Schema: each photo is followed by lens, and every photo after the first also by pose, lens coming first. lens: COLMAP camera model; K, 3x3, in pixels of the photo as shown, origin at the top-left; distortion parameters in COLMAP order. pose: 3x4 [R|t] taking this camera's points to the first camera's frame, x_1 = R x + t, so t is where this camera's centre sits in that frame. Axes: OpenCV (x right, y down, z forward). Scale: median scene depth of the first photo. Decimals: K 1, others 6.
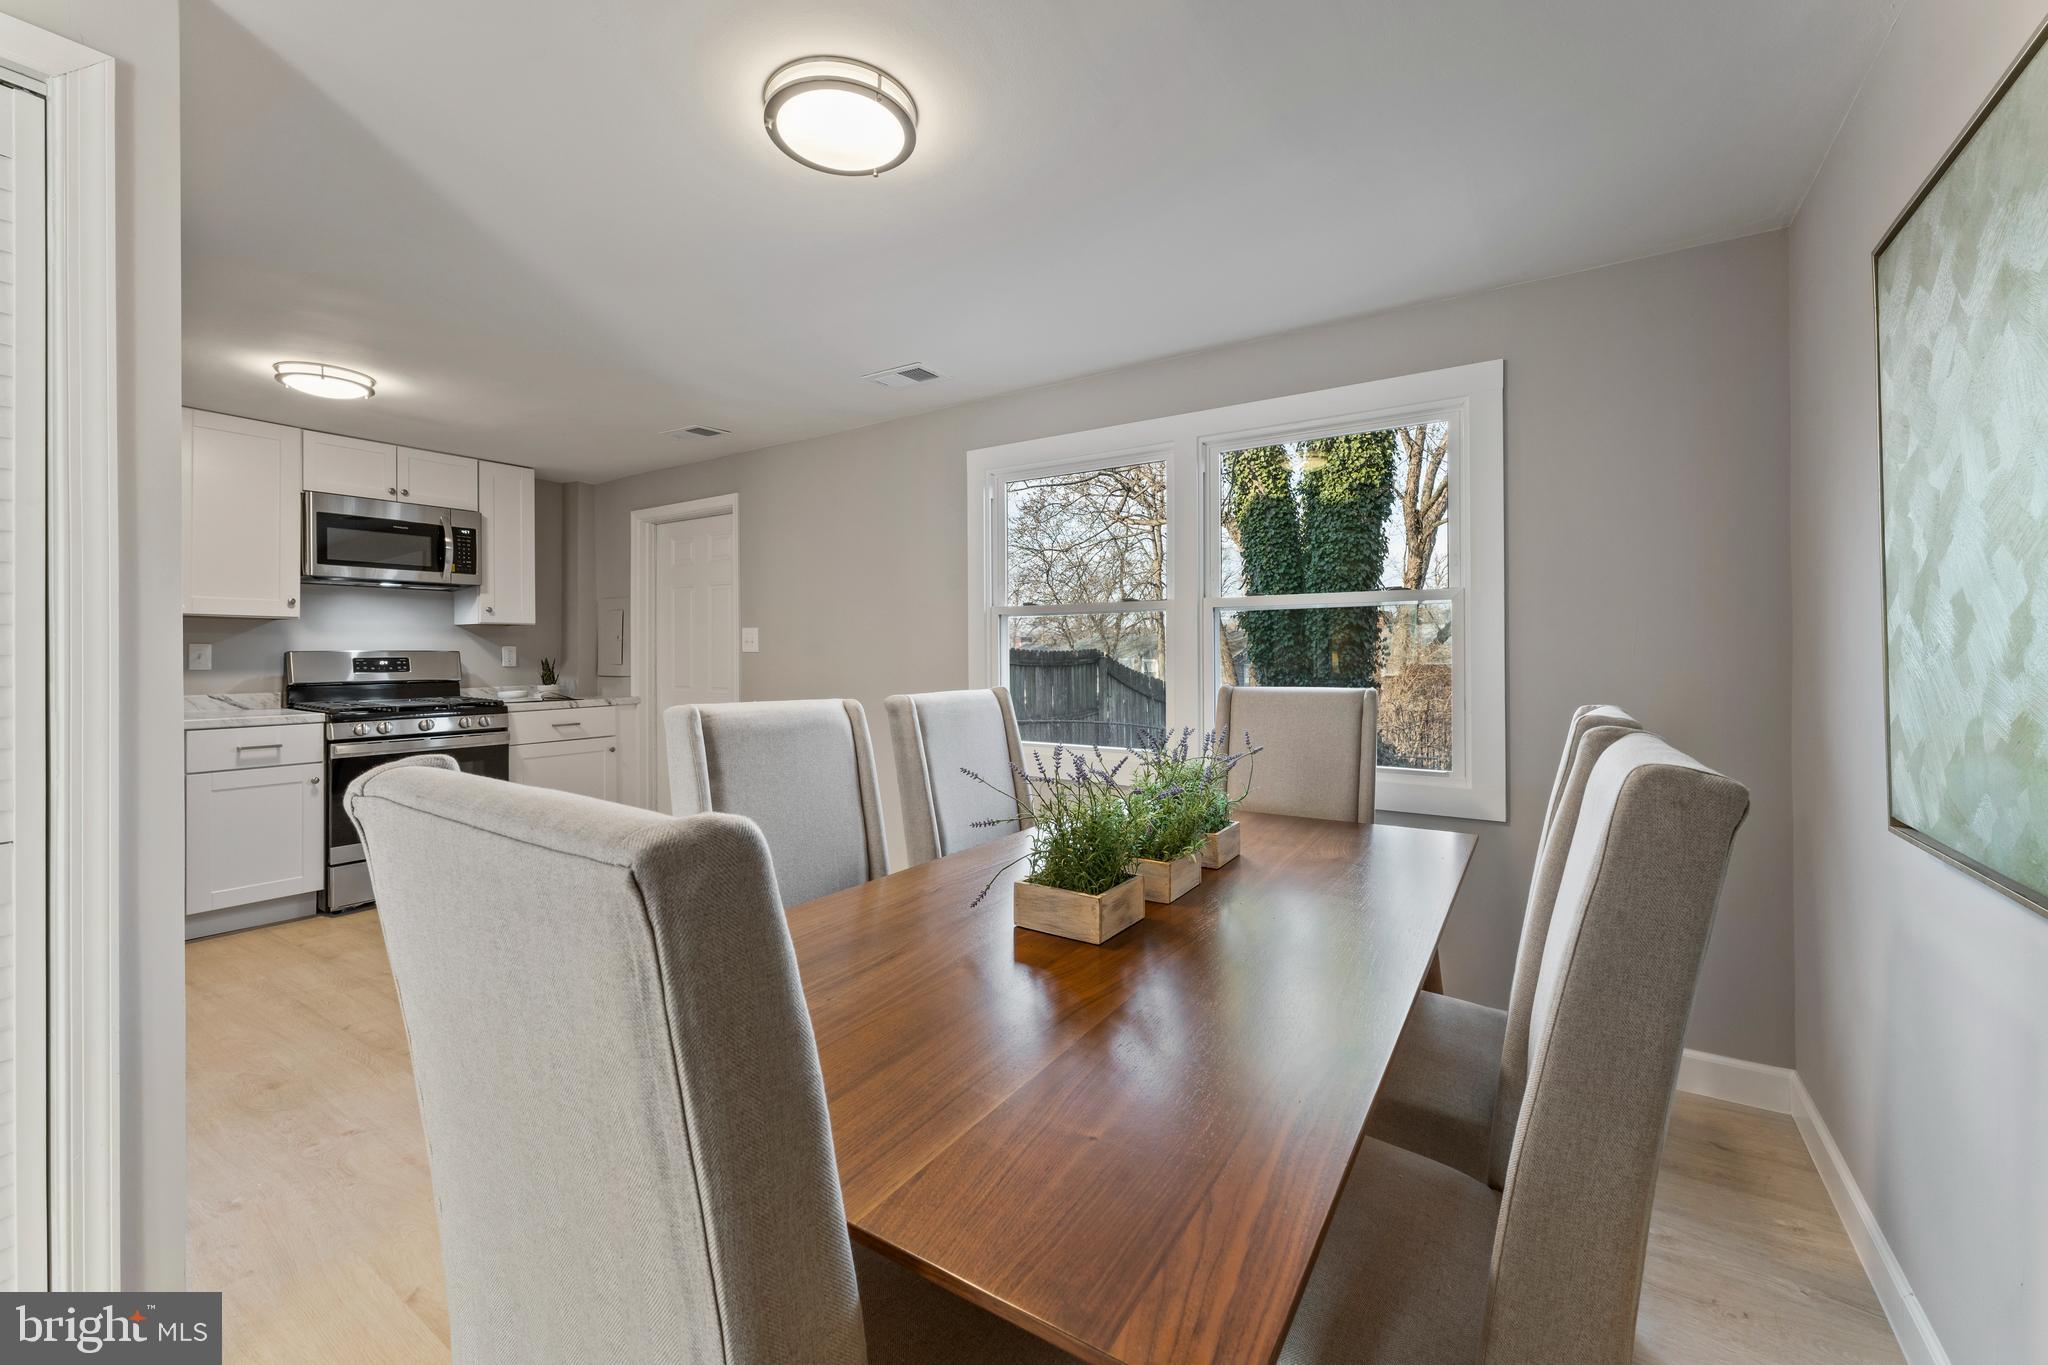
lens RADIAL K [[823.2, 0, 1029.4], [0, 823.2, 652.7], [0, 0, 1]] dist [-0.002419, 0.000100]
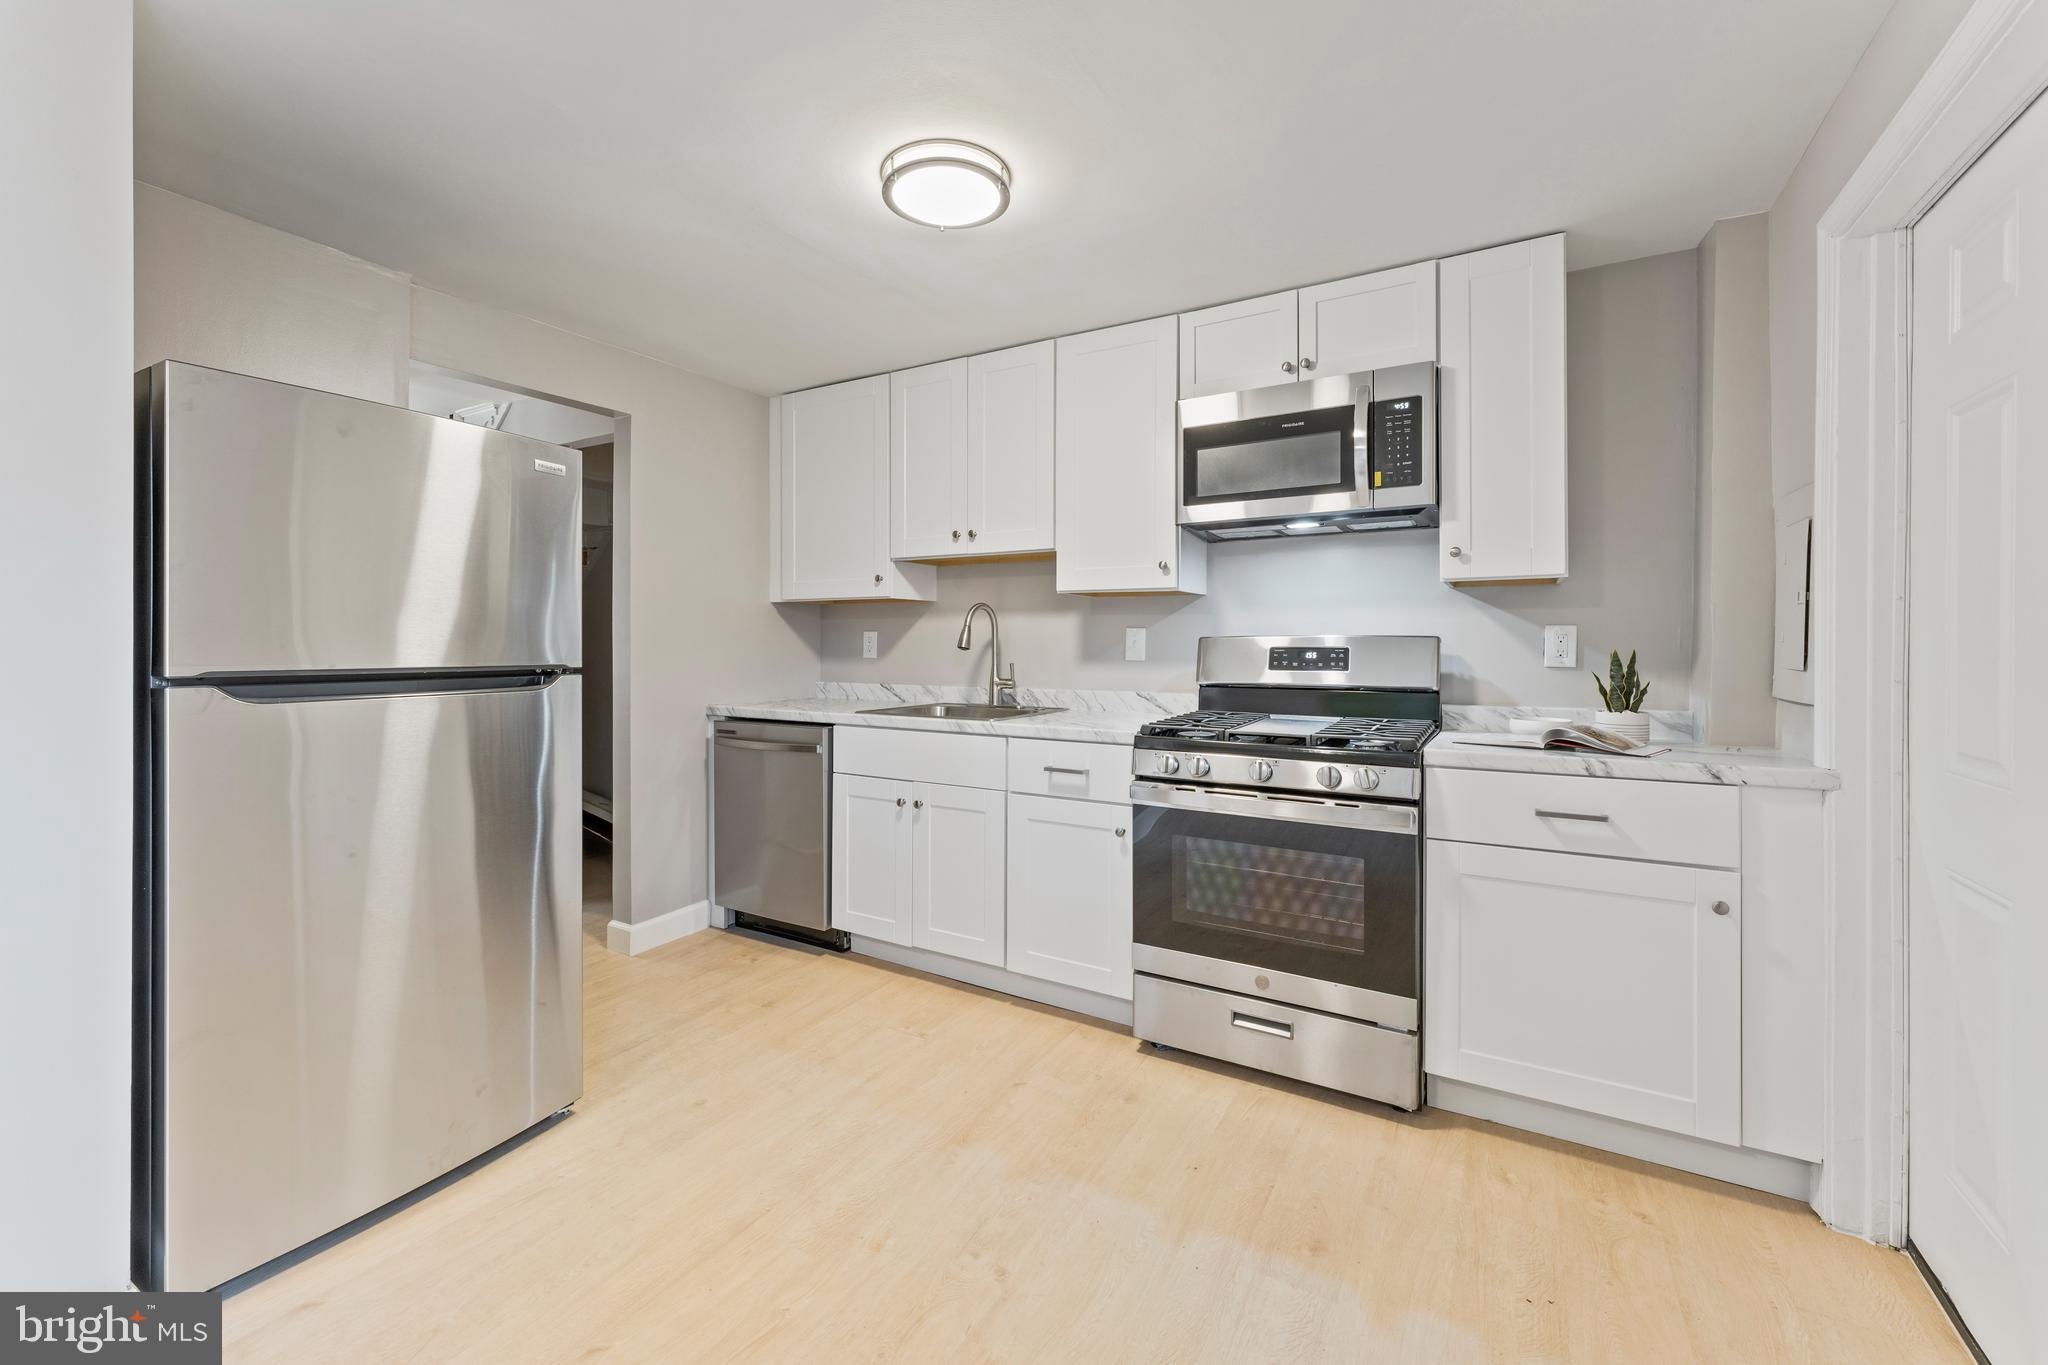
lens RADIAL K [[823.2, 0, 1030.5], [0, 823.2, 640.3], [0, 0, 1]] dist [-0.002419, 0.000100]
pose [[0.042912, -0.002625, -0.999075, -0.180498], [-0.001928, 0.999994, -0.002710, 0.003130], [0.999077, 0.002043, 0.042907, 0.760856]]
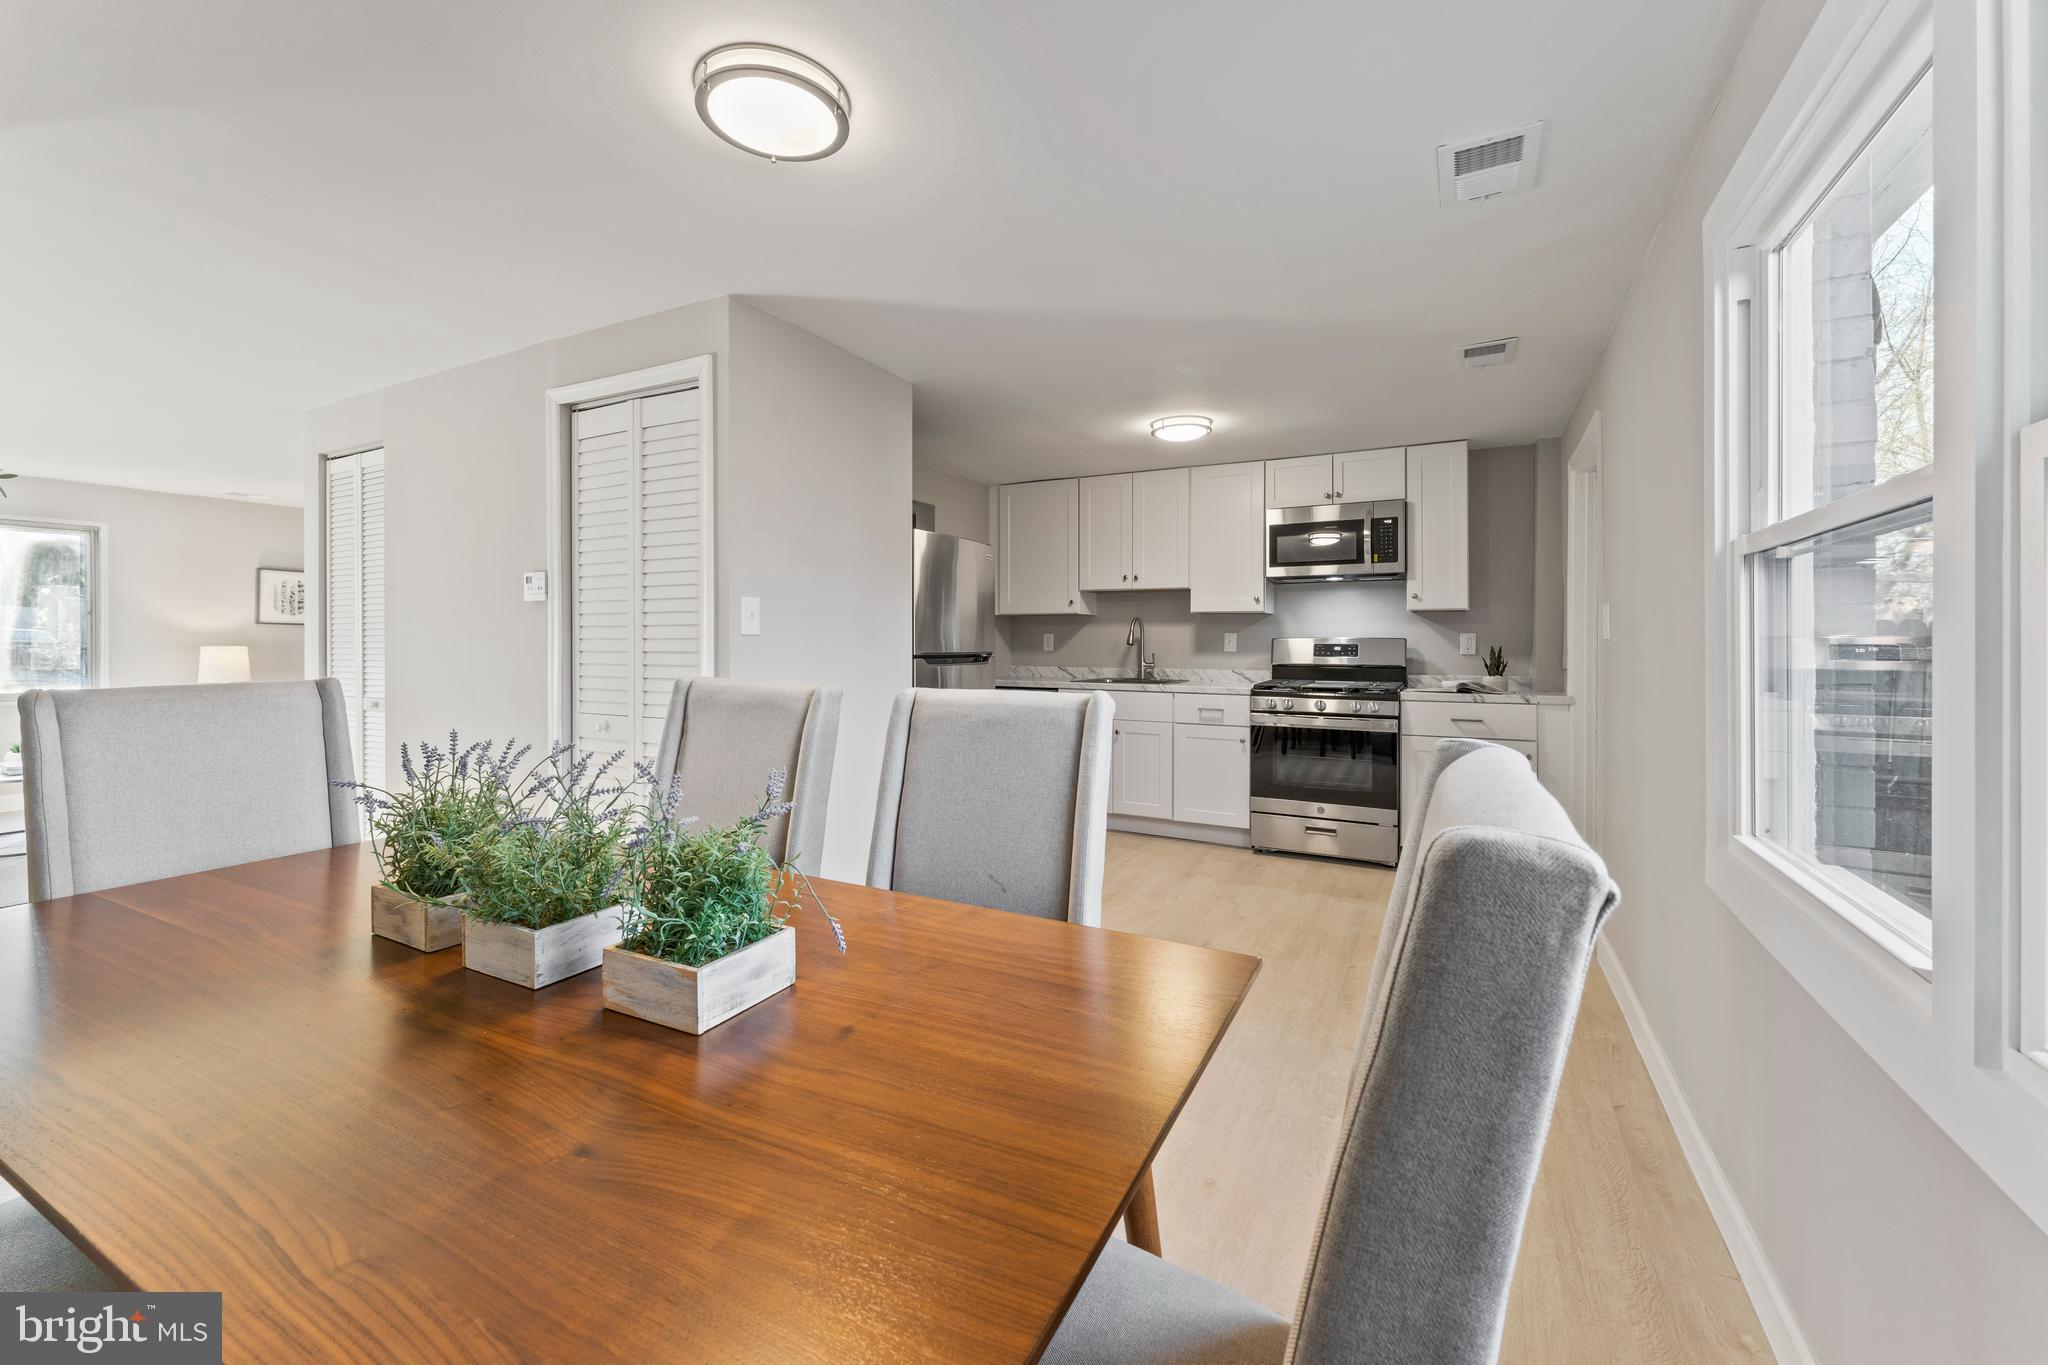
lens RADIAL K [[823.2, 0, 1016.6], [0, 823.2, 641.3], [0, 0, 1]] dist [-0.002419, 0.000100]
pose [[0.083663, 0.000403, -0.996494, 0.304743], [-0.003787, 0.999993, 0.000086, 0.003974], [0.996487, 0.003766, 0.083664, 0.463441]]
